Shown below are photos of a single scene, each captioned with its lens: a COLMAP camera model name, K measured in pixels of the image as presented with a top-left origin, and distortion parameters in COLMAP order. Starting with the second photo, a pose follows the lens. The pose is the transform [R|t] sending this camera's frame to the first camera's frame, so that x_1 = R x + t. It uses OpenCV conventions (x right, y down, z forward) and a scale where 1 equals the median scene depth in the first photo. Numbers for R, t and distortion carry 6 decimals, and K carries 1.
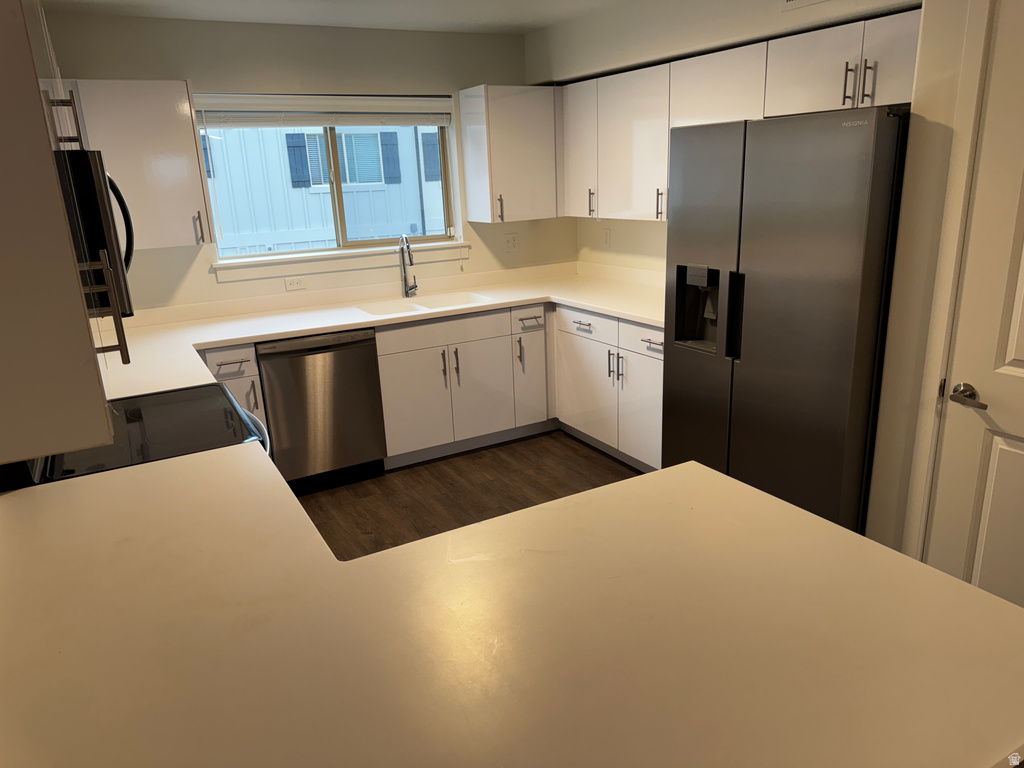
lens RADIAL K [[723.4, 0, 512.0], [0, 723.4, 384.0], [0, 0, 1]] dist [0.106117, -0.120211]
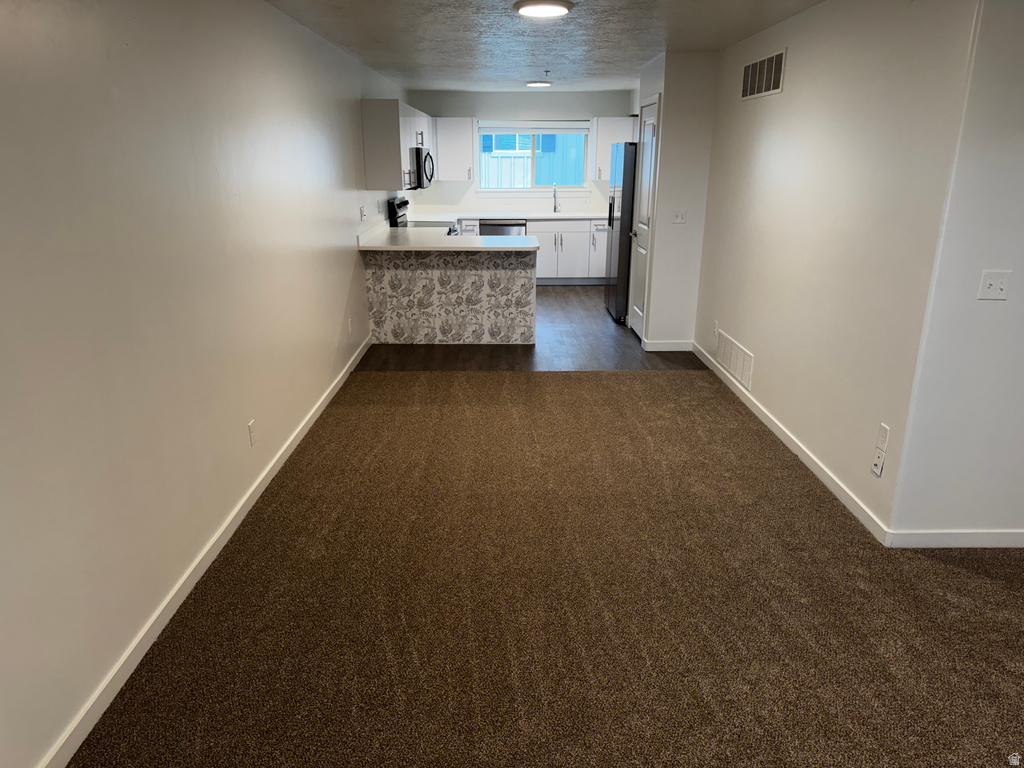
lens RADIAL K [[723.4, 0, 512.0], [0, 723.4, 384.0], [0, 0, 1]] dist [0.106117, -0.120211]
pose [[0.876117, 0.184469, -0.445410, 0.854319], [-0.171110, 0.982731, 0.070433, 0.268947], [0.450711, 0.014507, 0.892552, -1.060957]]
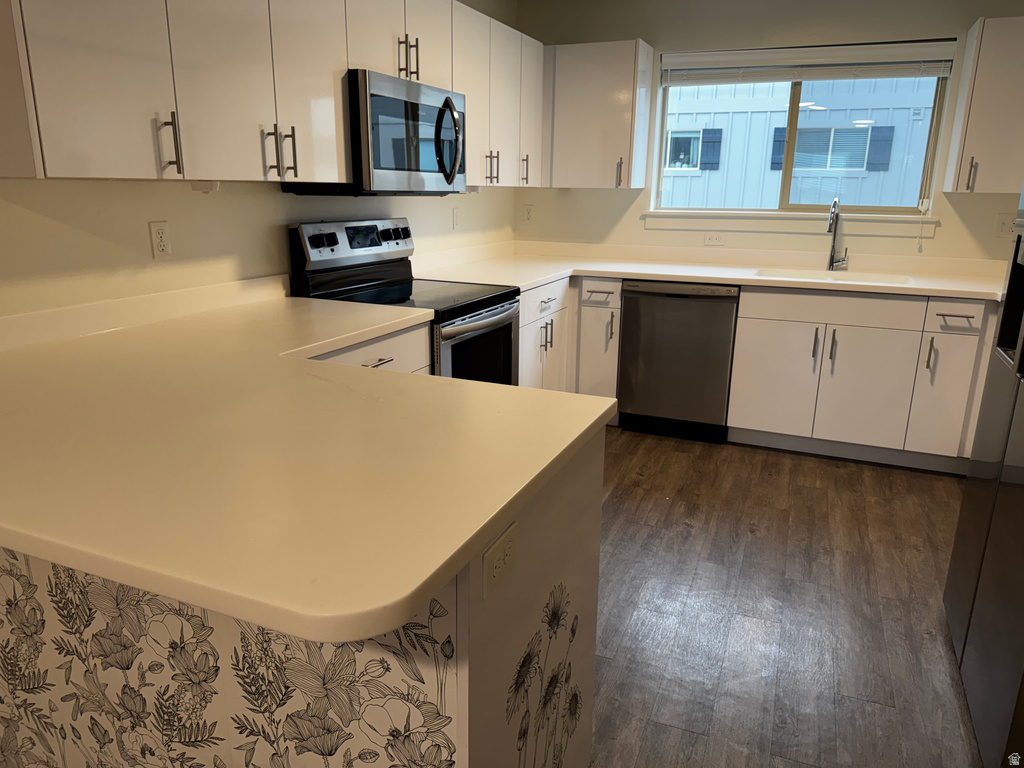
lens RADIAL K [[724.0, 0, 513.1], [0, 724.0, 381.6], [0, 0, 1]] dist [0.082498, -0.113925]
pose [[0.606104, 0.254609, -0.753533, 0.342112], [-0.261357, 0.958528, 0.113652, 0.009441], [0.751219, 0.128057, 0.647512, 0.158462]]
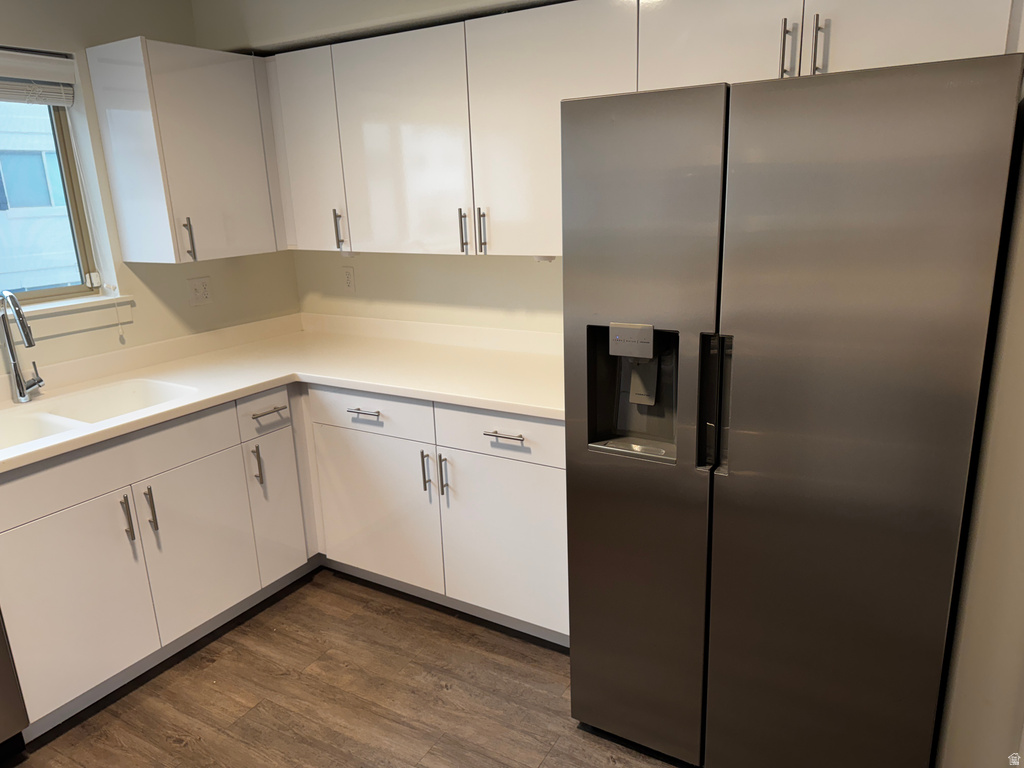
lens RADIAL K [[724.0, 0, 513.1], [0, 724.0, 381.6], [0, 0, 1]] dist [0.082498, -0.113925]
pose [[0.872386, -0.116344, 0.474770, -0.087085], [0.136084, 0.990670, -0.007286, -0.083862], [-0.469493, 0.070965, 0.880080, 0.347727]]
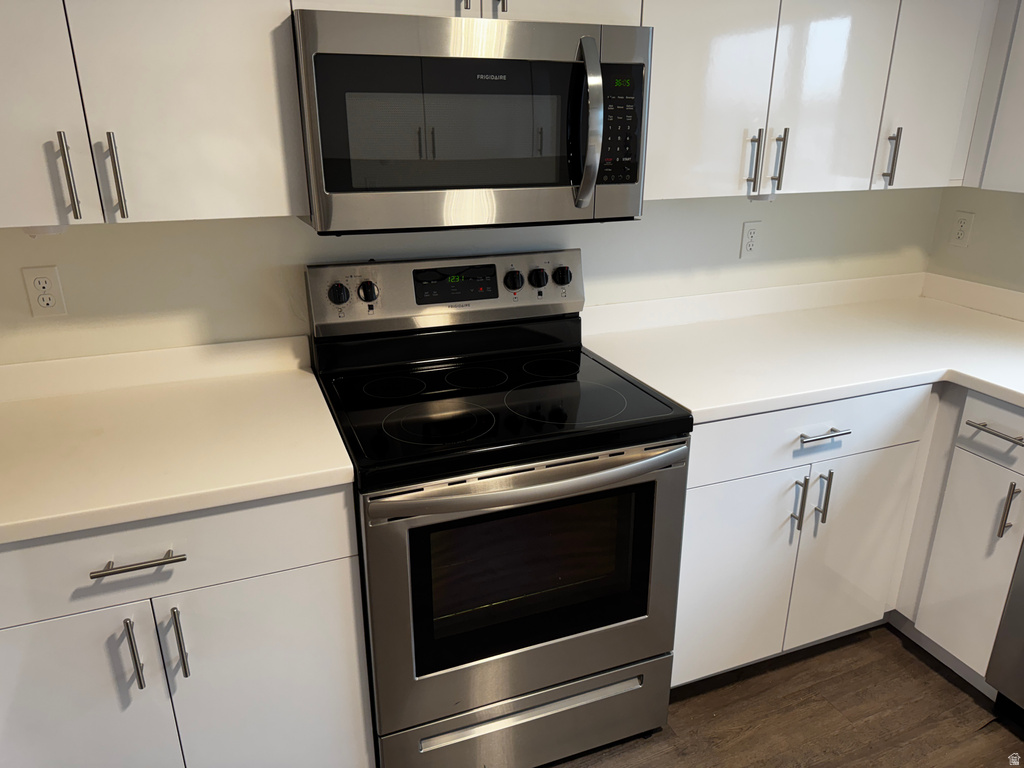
lens RADIAL K [[723.4, 0, 512.0], [0, 723.4, 384.0], [0, 0, 1]] dist [0.106117, -0.120211]
pose [[-0.131479, 0.375677, -0.917377, 0.102049], [-0.271548, 0.876365, 0.397801, -0.142366], [0.953402, 0.301414, -0.013209, 0.555936]]
